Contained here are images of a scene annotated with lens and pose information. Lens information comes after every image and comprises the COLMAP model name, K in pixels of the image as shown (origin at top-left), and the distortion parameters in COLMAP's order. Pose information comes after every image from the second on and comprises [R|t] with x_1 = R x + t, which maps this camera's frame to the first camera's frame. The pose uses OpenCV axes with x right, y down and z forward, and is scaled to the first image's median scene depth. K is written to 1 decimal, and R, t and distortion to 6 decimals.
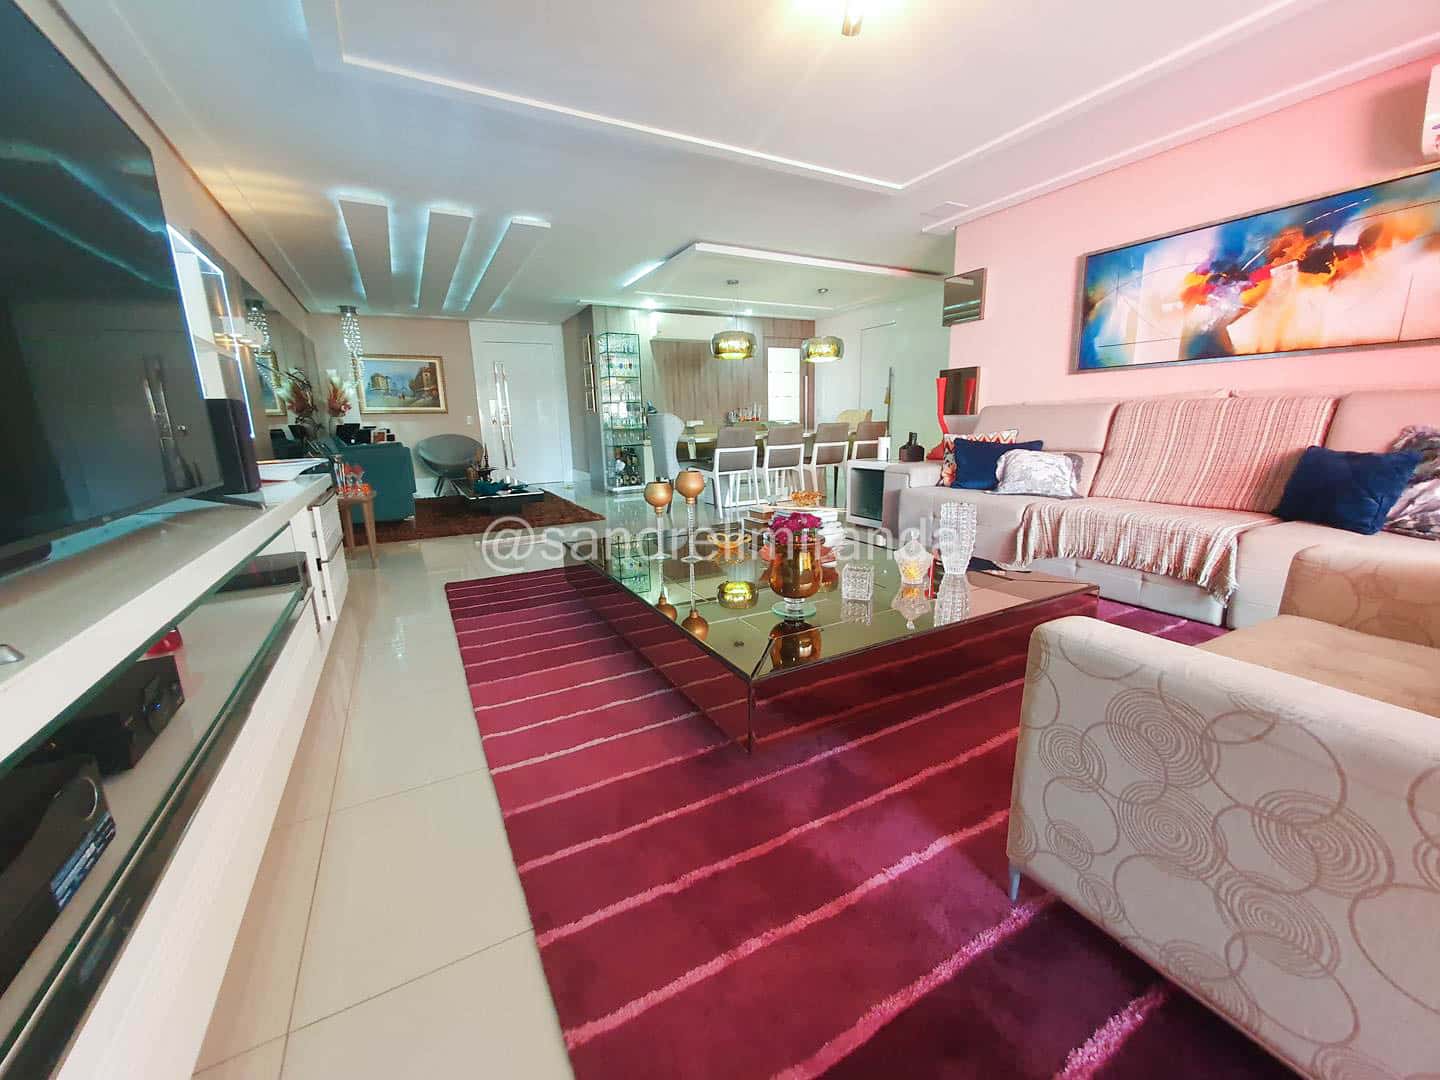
lens RADIAL K [[567.5, 0, 718.3], [0, 567.5, 536.5], [0, 0, 1]] dist [0.000825, 0.000260]
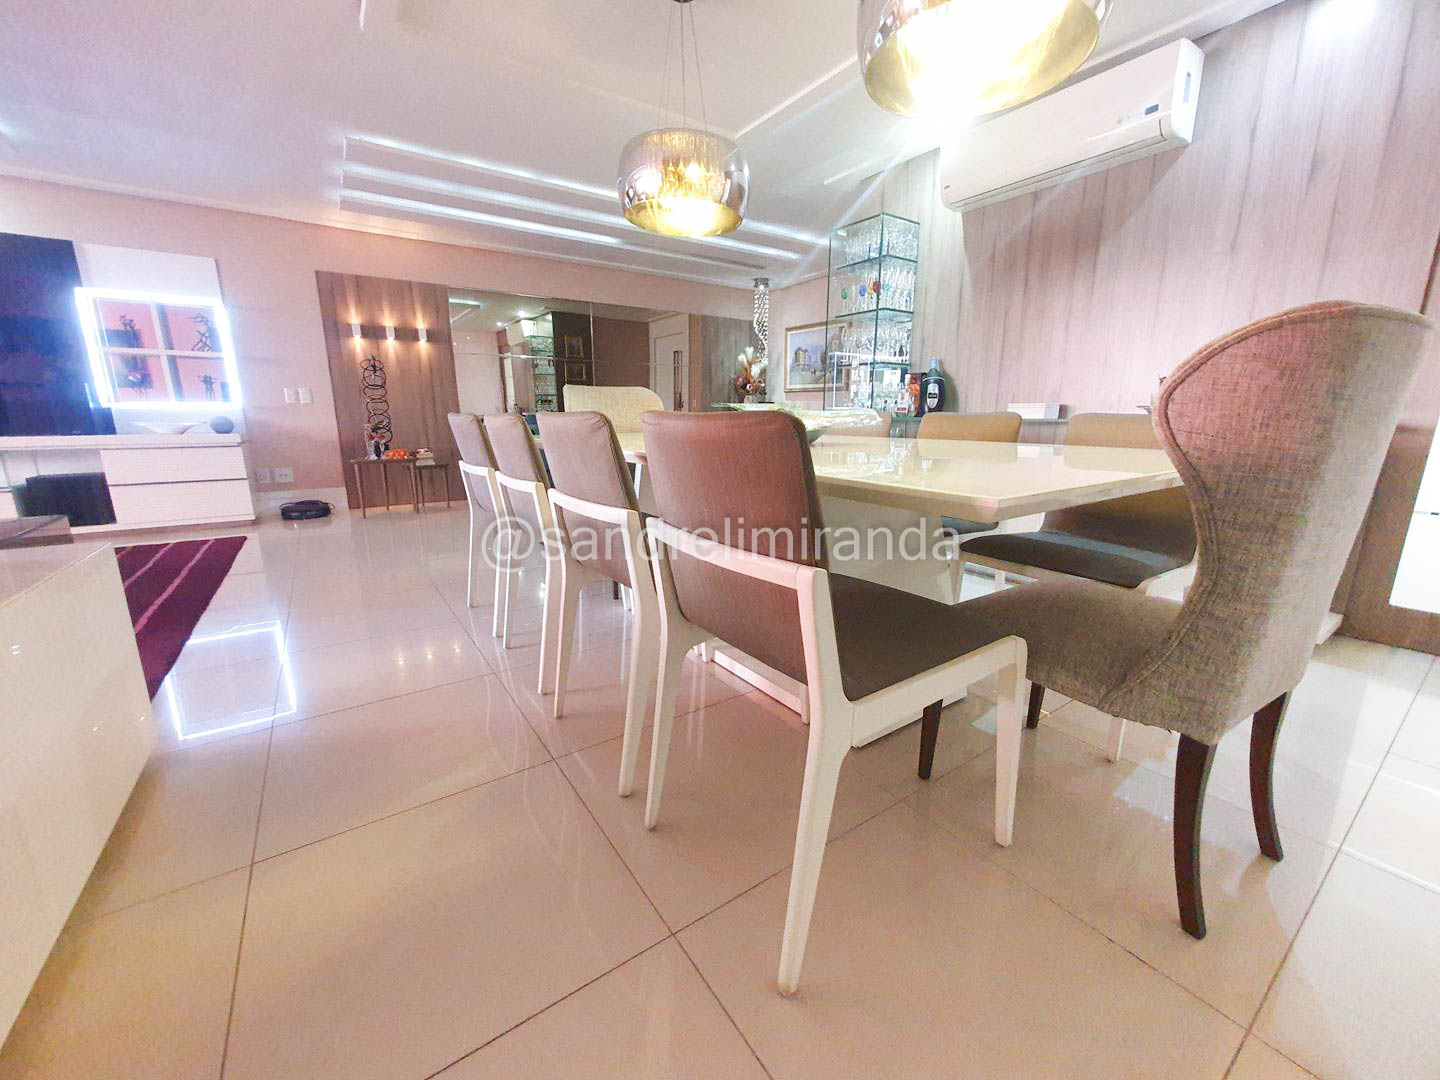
lens RADIAL K [[567.5, 0, 716.7], [0, 567.5, 538.2], [0, 0, 1]] dist [0.000825, 0.000260]
pose [[0.109633, 0.238325, -0.964978, 0.559916], [-0.202894, 0.955755, 0.212996, -0.269273], [0.973044, 0.172437, 0.153137, 1.308327]]
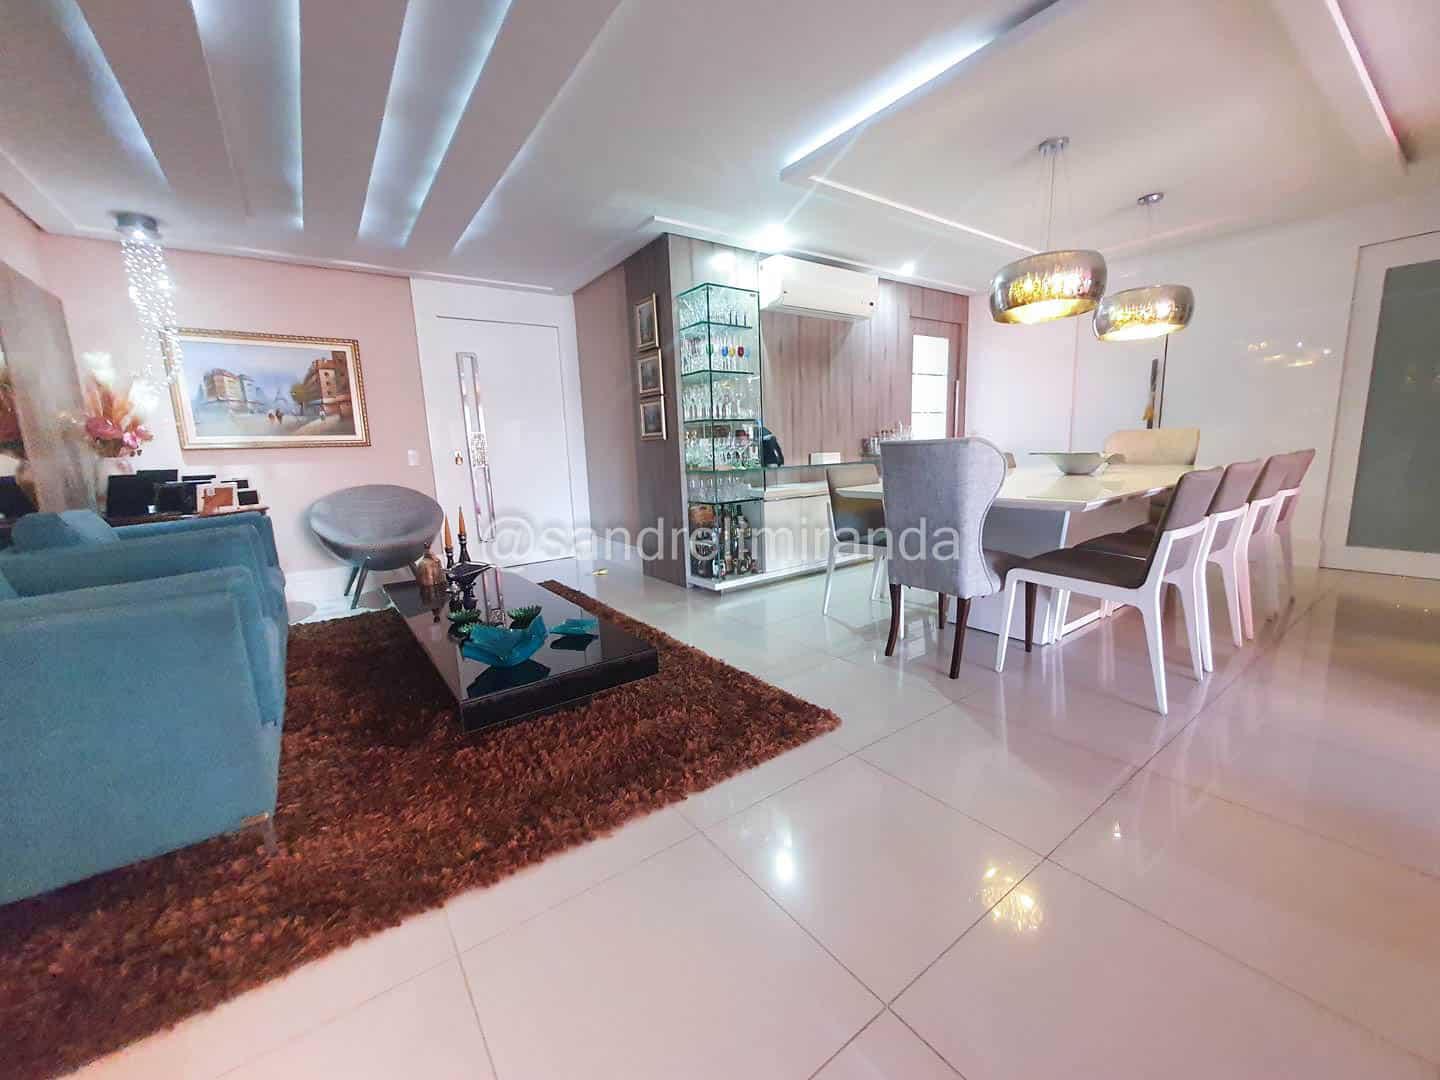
lens RADIAL K [[567.5, 0, 721.8], [0, 567.5, 536.6], [0, 0, 1]] dist [0.000825, 0.000260]
pose [[0.992083, -0.034915, 0.120630, -0.385194], [0.041001, 0.997989, -0.048337, -0.165366], [-0.118699, 0.052900, 0.991520, 0.775087]]
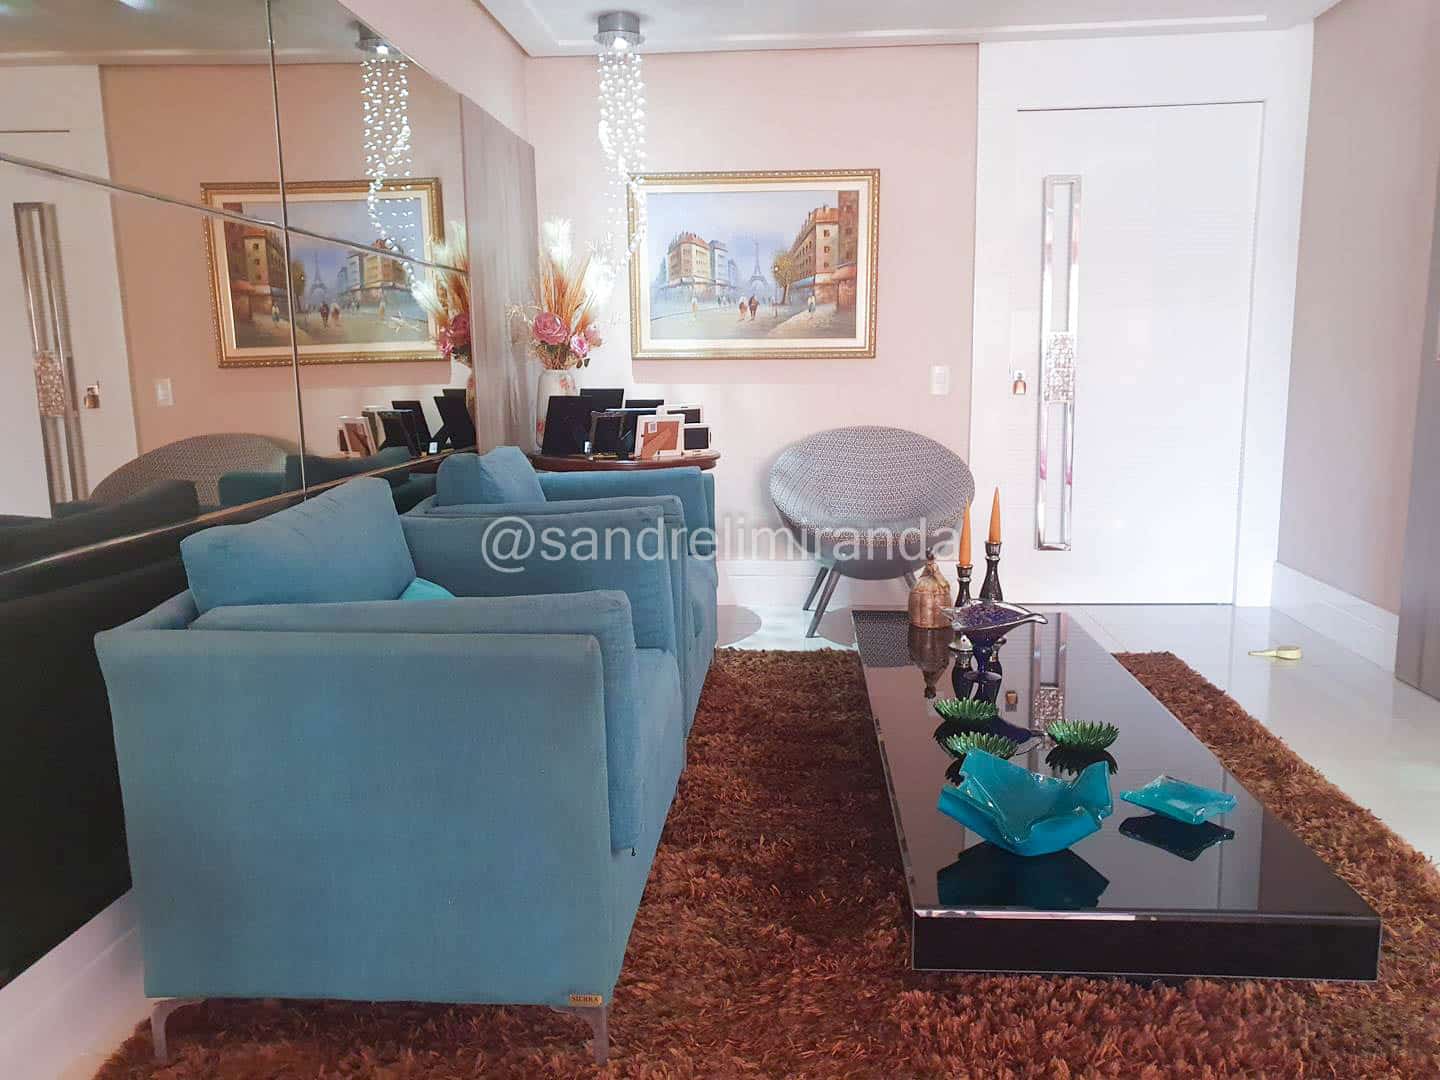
lens RADIAL K [[1119.7, 0, 713.1], [0, 1119.7, 548.4], [0, 0, 1]] dist [0.029860, -0.033011]
pose [[0.832545, 0.104191, -0.544071, -0.378811], [-0.119743, 0.992781, 0.006887, -0.195600], [0.540860, 0.059415, 0.839011, 0.814130]]
